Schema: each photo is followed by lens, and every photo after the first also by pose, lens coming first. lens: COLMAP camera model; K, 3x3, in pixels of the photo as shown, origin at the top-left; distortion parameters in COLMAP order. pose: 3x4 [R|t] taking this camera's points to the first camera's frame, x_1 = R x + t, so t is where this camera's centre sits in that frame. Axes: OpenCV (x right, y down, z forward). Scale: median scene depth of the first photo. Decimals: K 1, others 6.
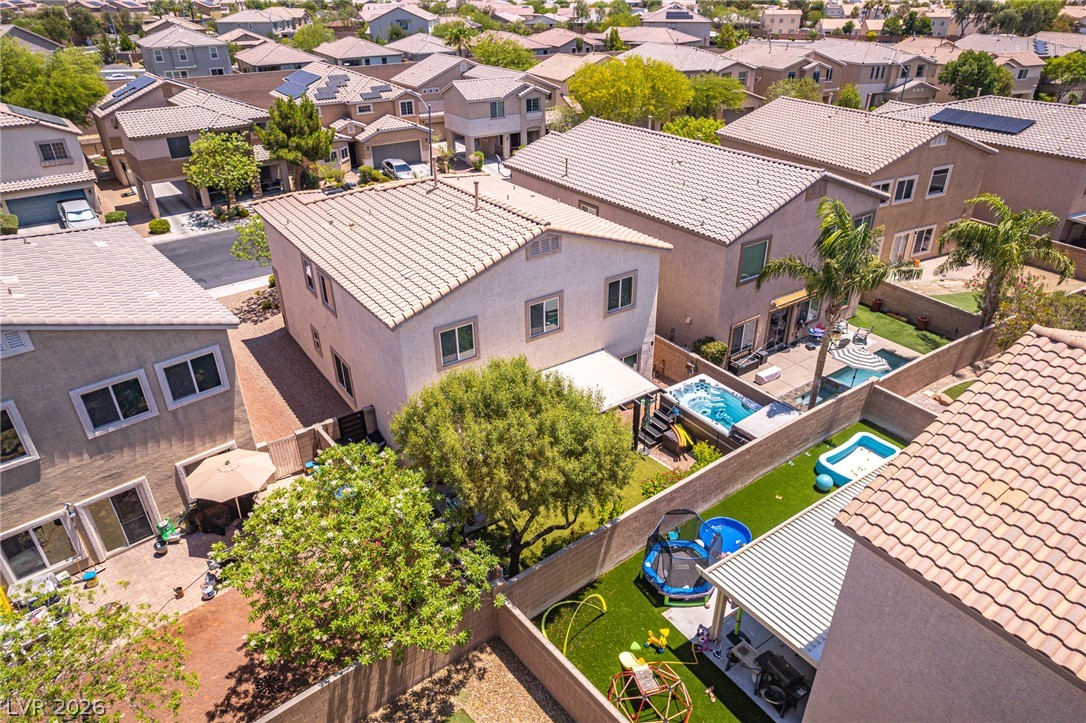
lens RADIAL K [[695.4, 0, 546.8], [0, 695.4, 362.3], [0, 0, 1]] dist [-0.080950, 0.073766]
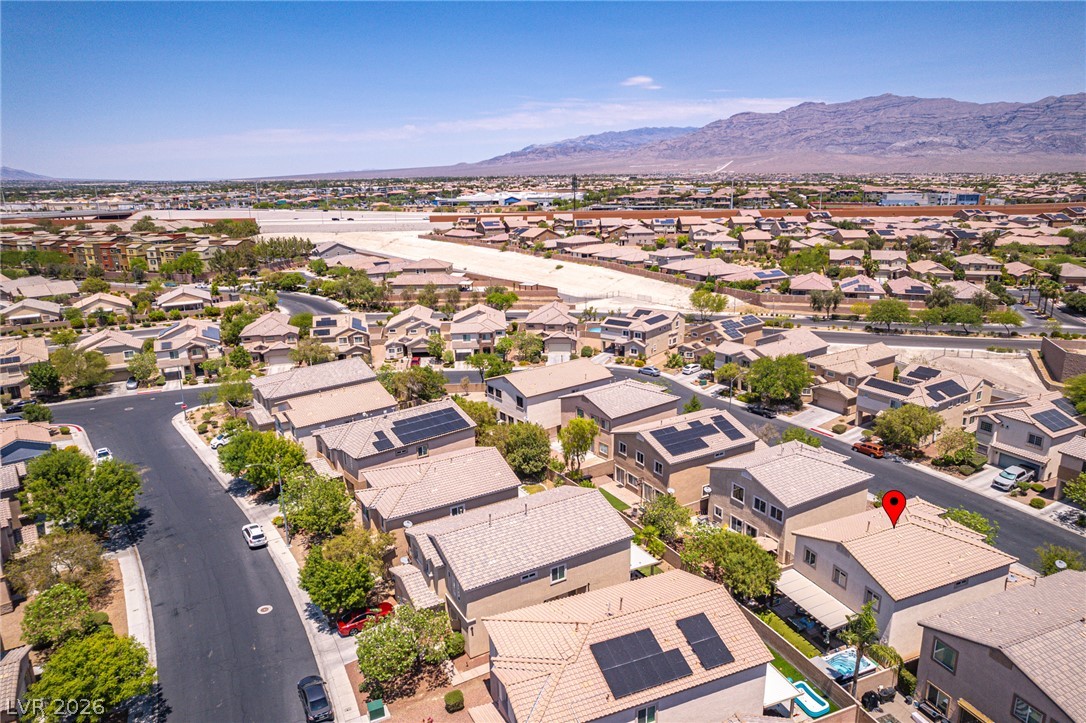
lens RADIAL K [[695.4, 0, 546.8], [0, 695.4, 362.3], [0, 0, 1]] dist [-0.080950, 0.073766]
pose [[-0.216300, 0.268393, -0.938712, 1.971769], [-0.456921, 0.821853, 0.340266, -0.899105], [0.862808, 0.502517, -0.055132, -0.093751]]
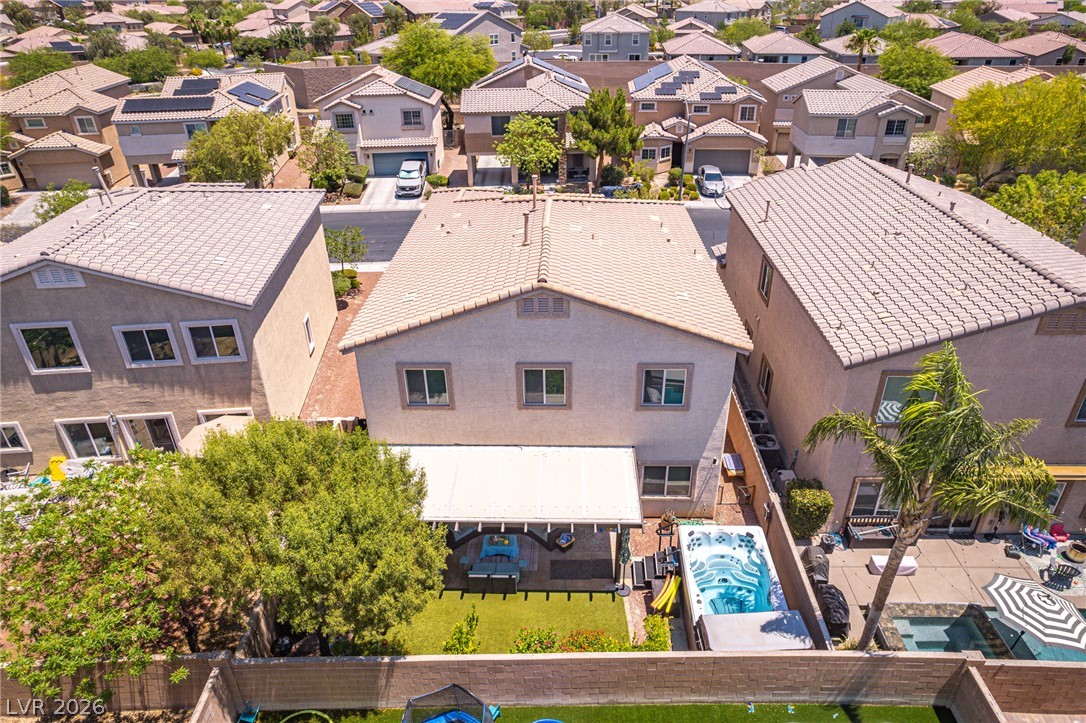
lens RADIAL K [[700.8, 0, 546.9], [0, 700.8, 362.4], [0, 0, 1]] dist [-0.082988, 0.076307]
pose [[0.802166, 0.289200, -0.522392, 0.381473], [-0.284636, 0.954285, 0.091222, -0.152045], [0.524892, 0.075516, 0.847812, 0.259124]]
